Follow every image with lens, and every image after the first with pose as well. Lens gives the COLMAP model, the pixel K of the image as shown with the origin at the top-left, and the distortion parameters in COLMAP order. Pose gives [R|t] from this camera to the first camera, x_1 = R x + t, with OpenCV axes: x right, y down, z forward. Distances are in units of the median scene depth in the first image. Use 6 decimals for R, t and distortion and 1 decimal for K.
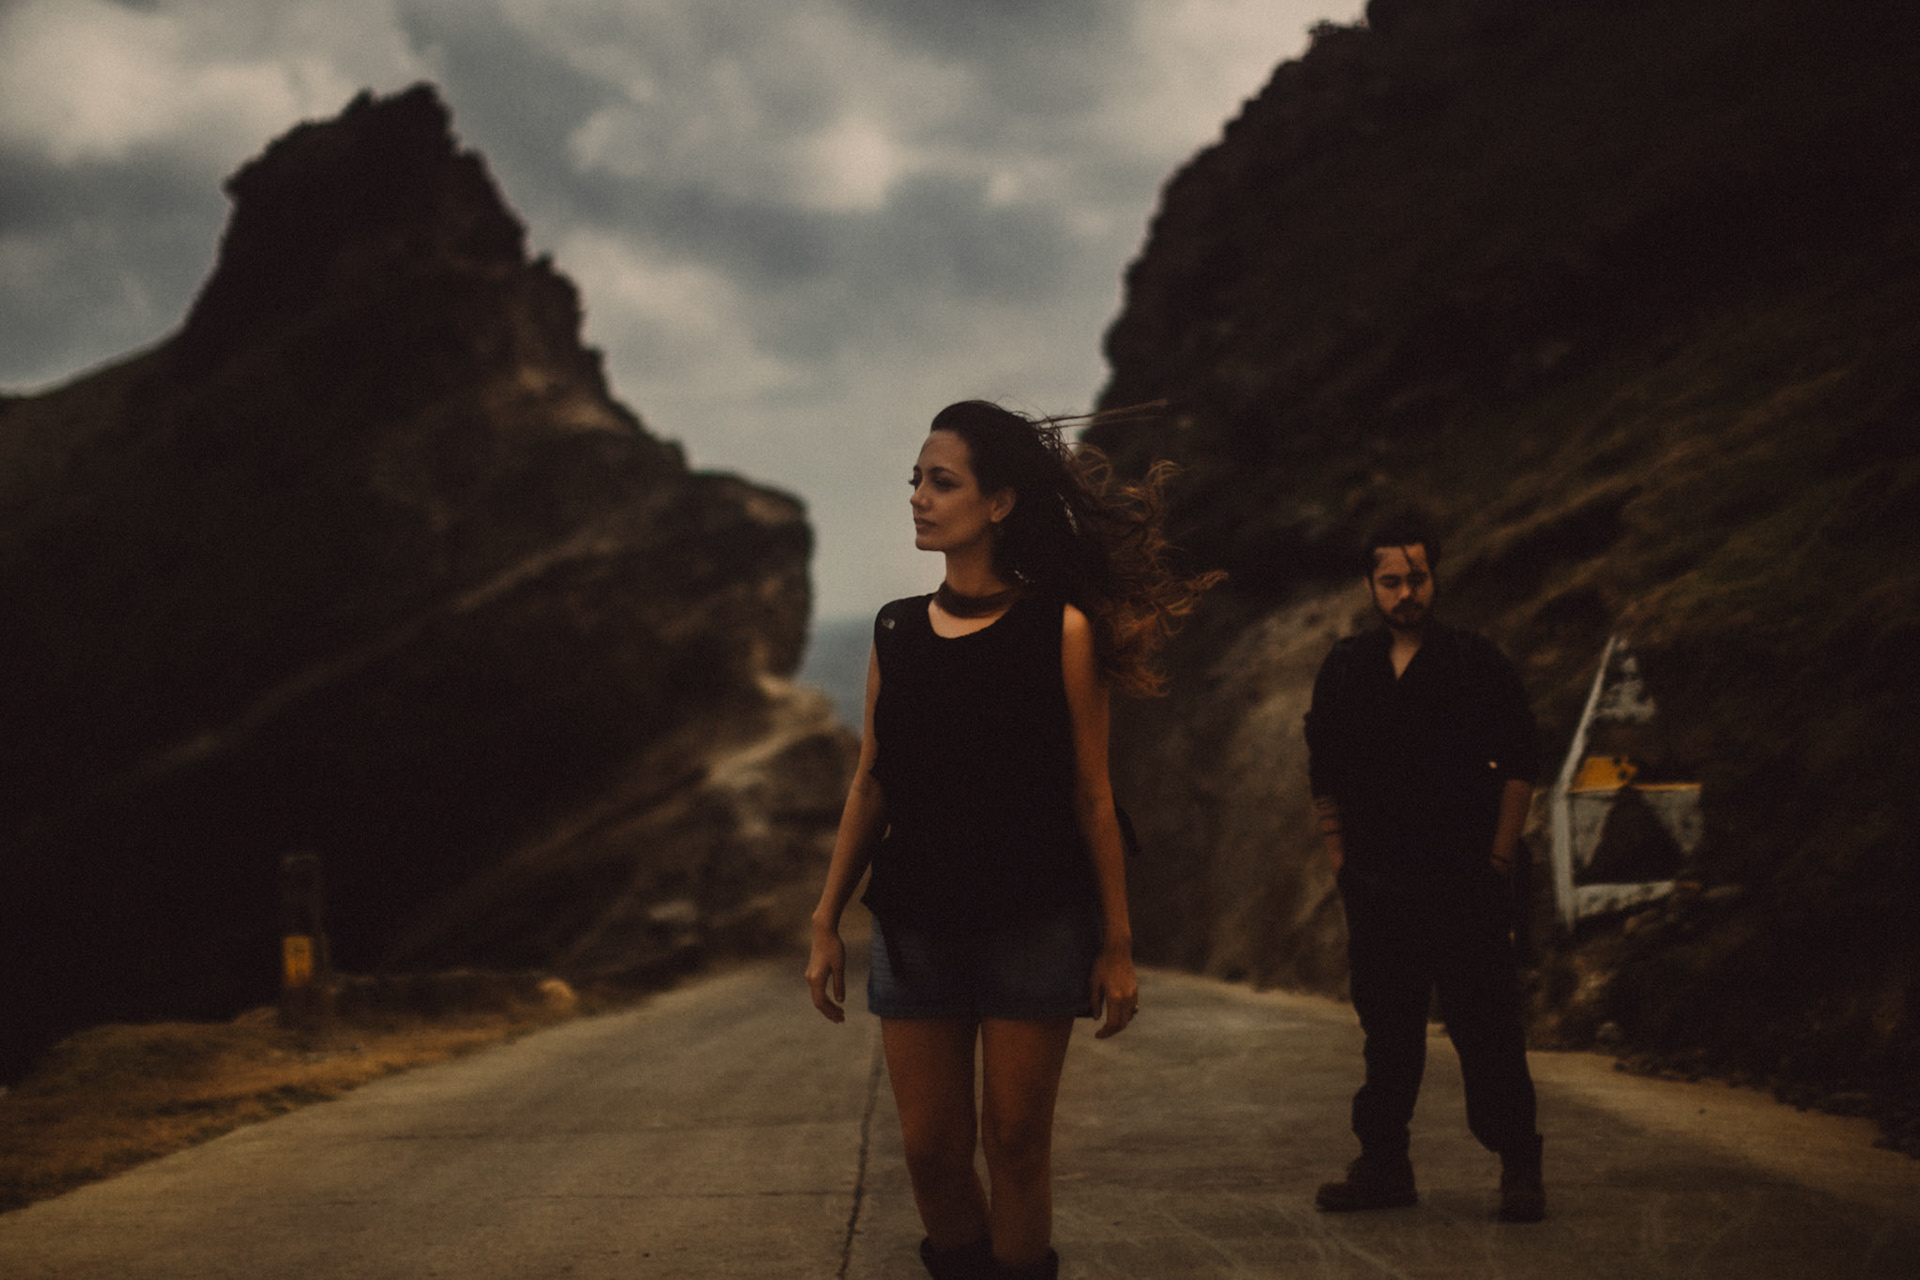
lens RADIAL K [[1402.6, 0, 968.5], [0, 1402.6, 639.9], [0, 0, 1]] dist [0.007234, 0.004088]
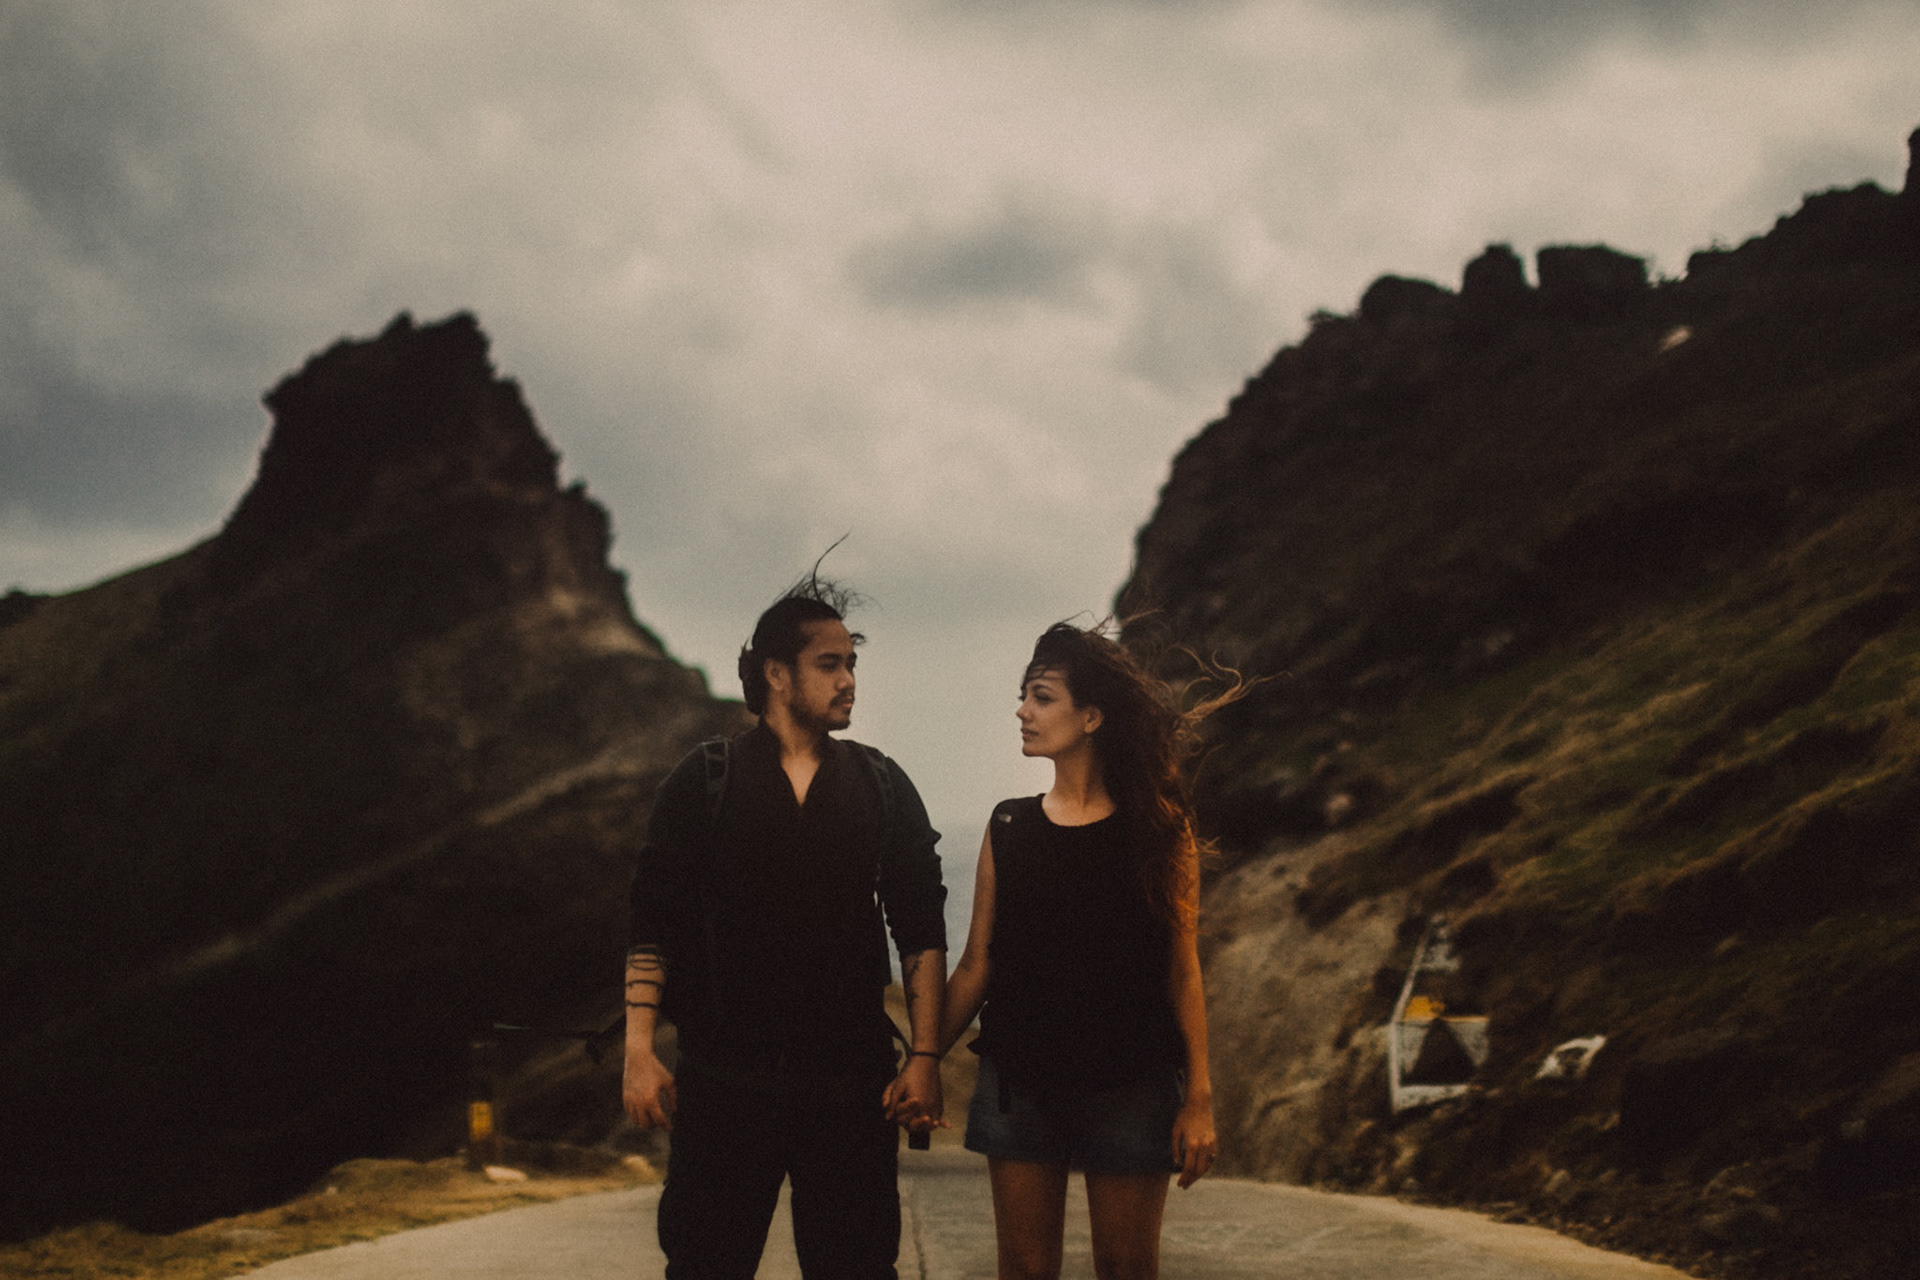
lens RADIAL K [[3175.0, 0, 955.1], [0, 3175.0, 601.7], [0, 0, 1]] dist [-0.054939, 0.880395]
pose [[0.999621, 0.027051, -0.005174, -0.013431], [-0.027194, 0.999178, -0.030058, -0.154513], [0.004357, 0.030187, 0.999535, -1.661315]]
